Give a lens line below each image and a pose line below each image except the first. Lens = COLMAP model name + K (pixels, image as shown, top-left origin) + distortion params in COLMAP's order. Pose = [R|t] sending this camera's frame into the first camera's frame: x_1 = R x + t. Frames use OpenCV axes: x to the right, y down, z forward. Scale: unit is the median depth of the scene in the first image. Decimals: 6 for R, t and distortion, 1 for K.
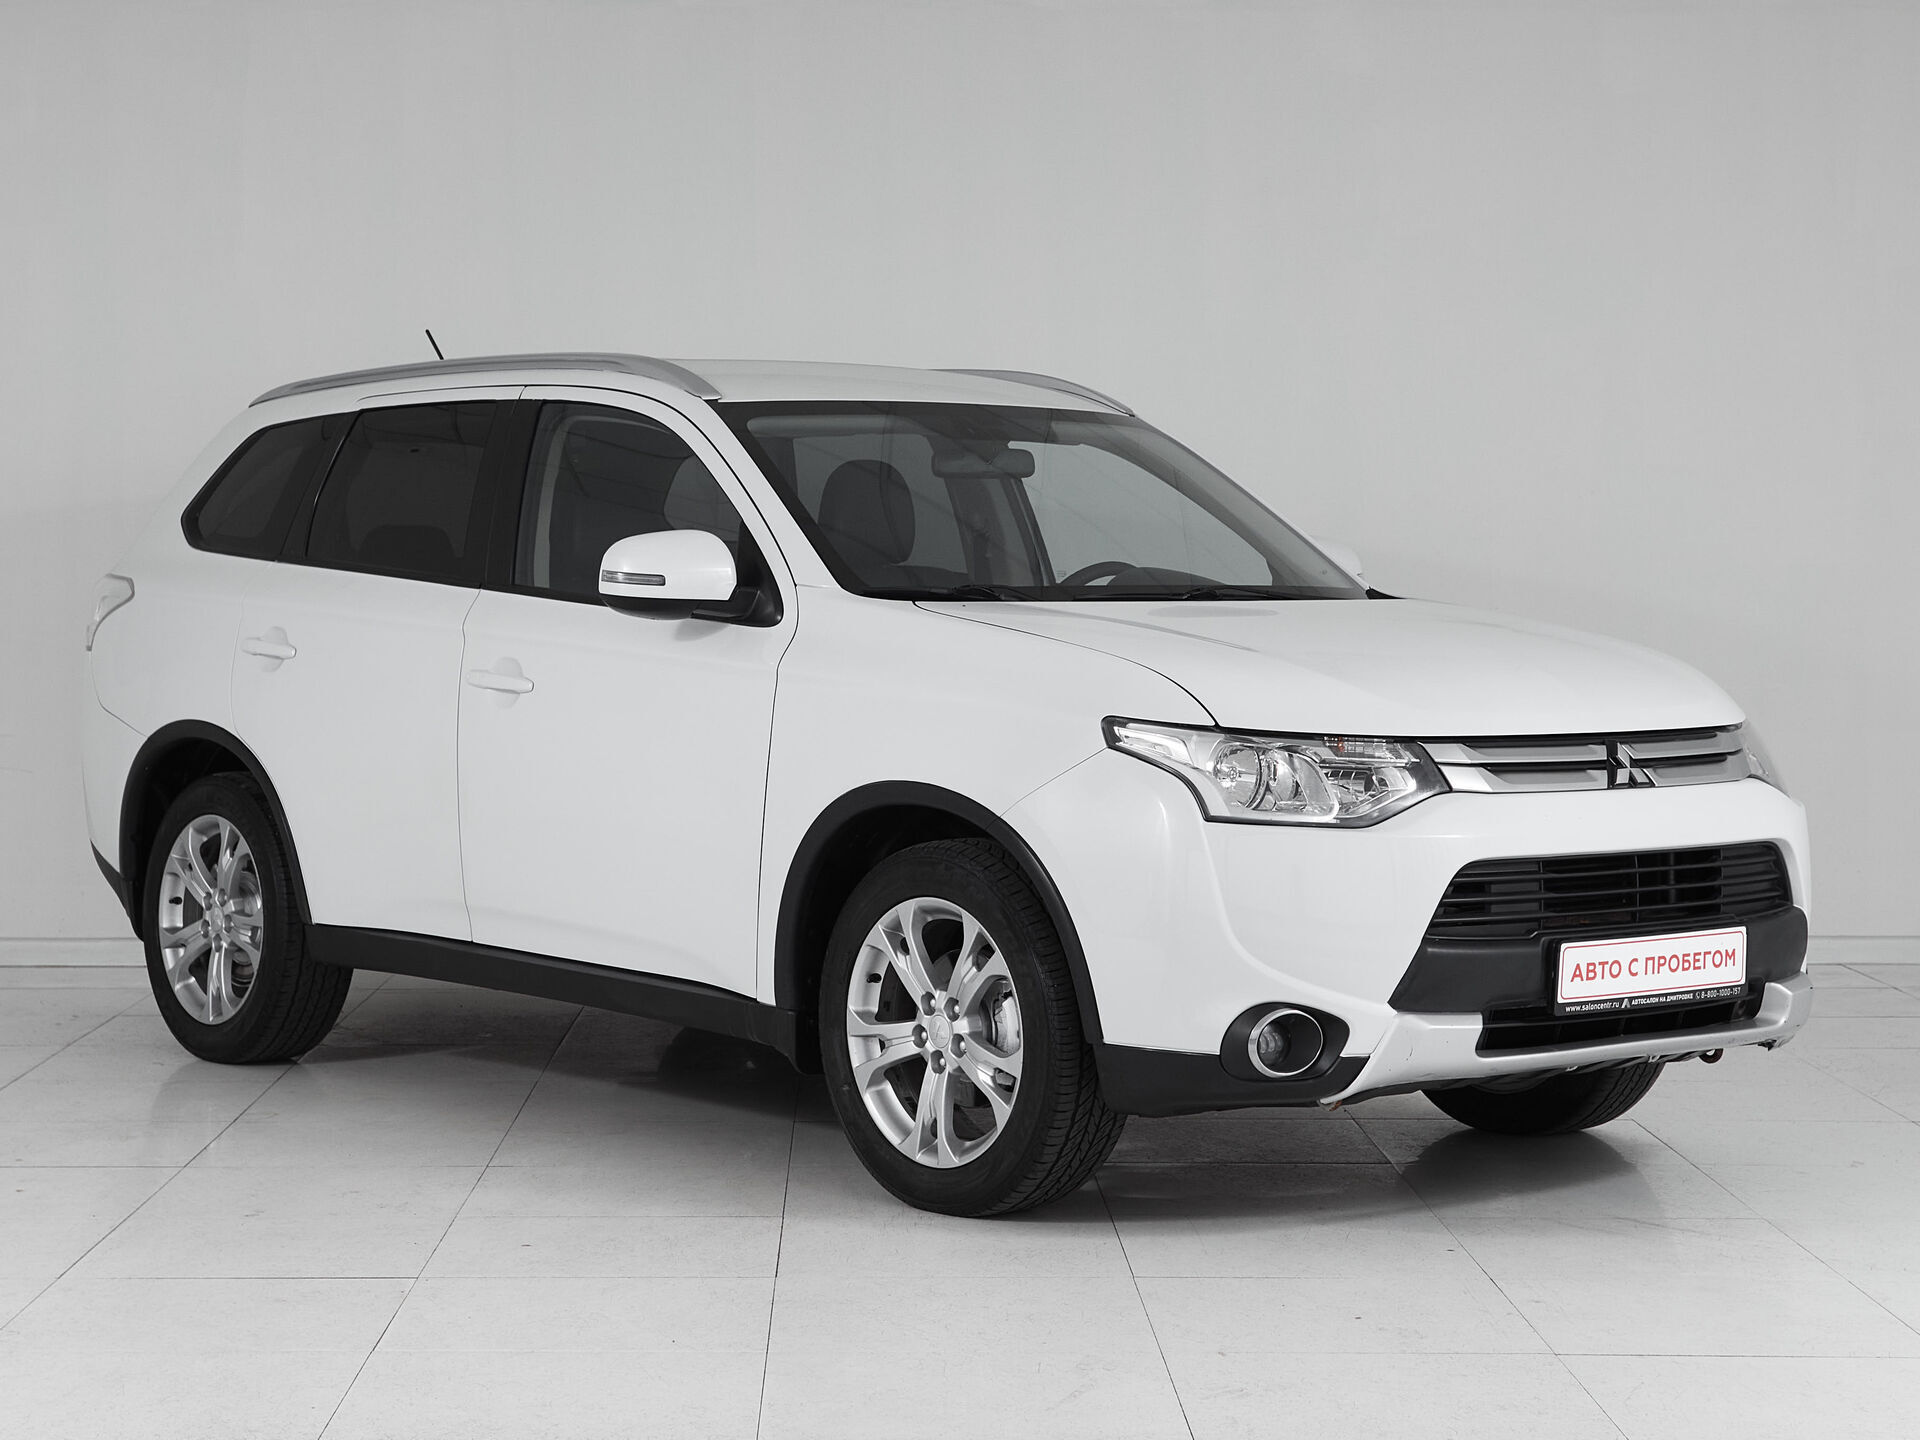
lens RADIAL K [[3482.7, 0, 960.0], [0, 3482.7, 720.0], [0, 0, 1]] dist [0.361296, 0.033220]
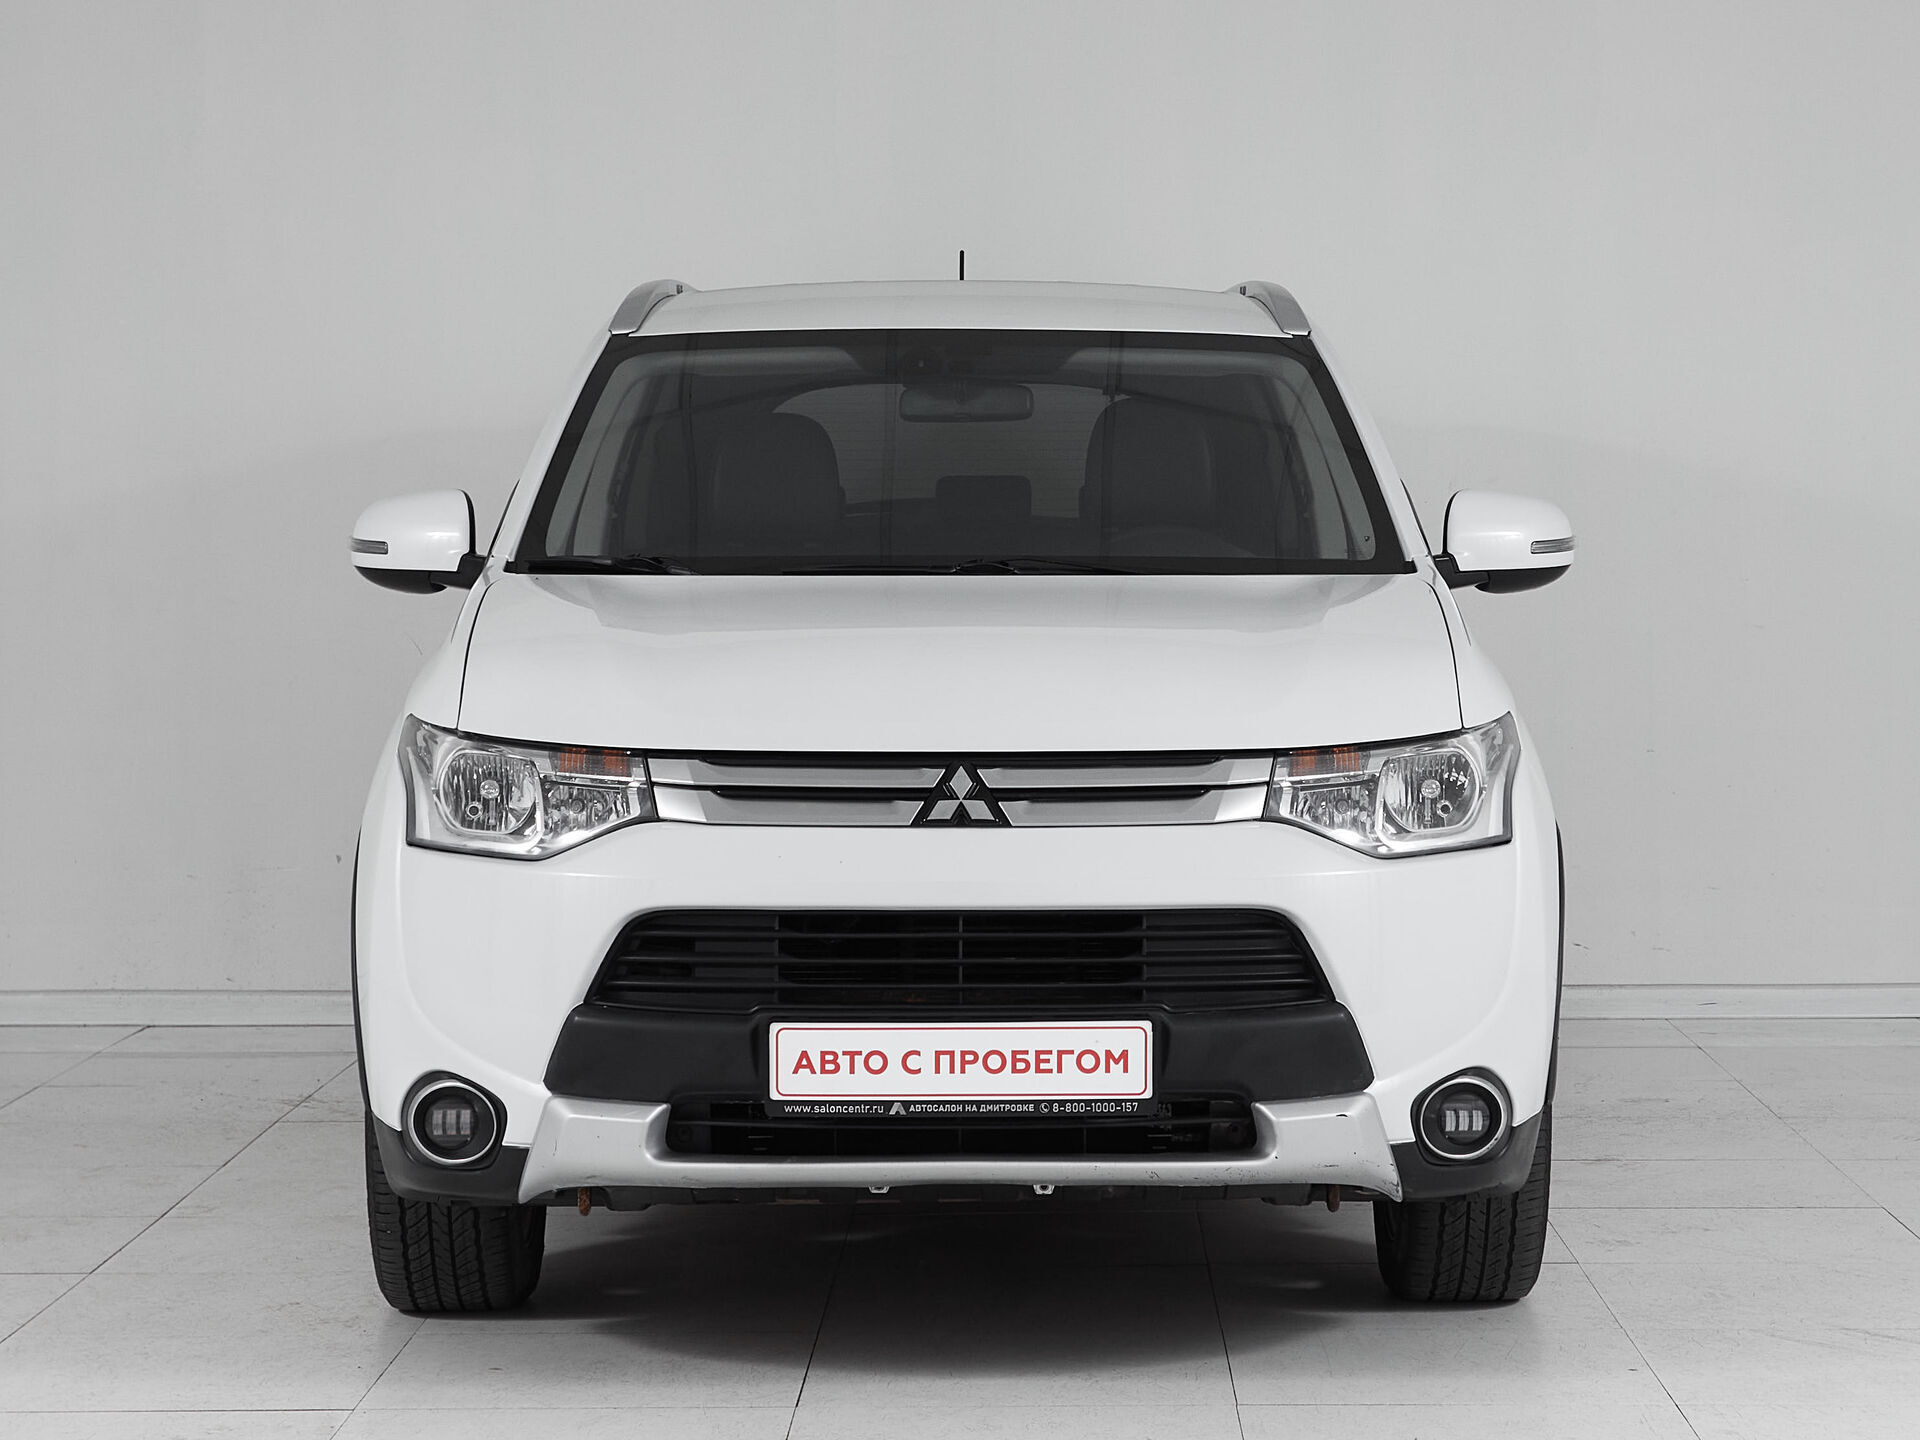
lens RADIAL K [[3482.7, 0, 960.0], [0, 3482.7, 720.0], [0, 0, 1]] dist [0.361296, 0.033220]
pose [[0.761128, 0.028514, -0.647975, 0.688571], [-0.020721, 0.999592, 0.019647, -0.018593], [0.648271, -0.001527, 0.761409, 0.439269]]
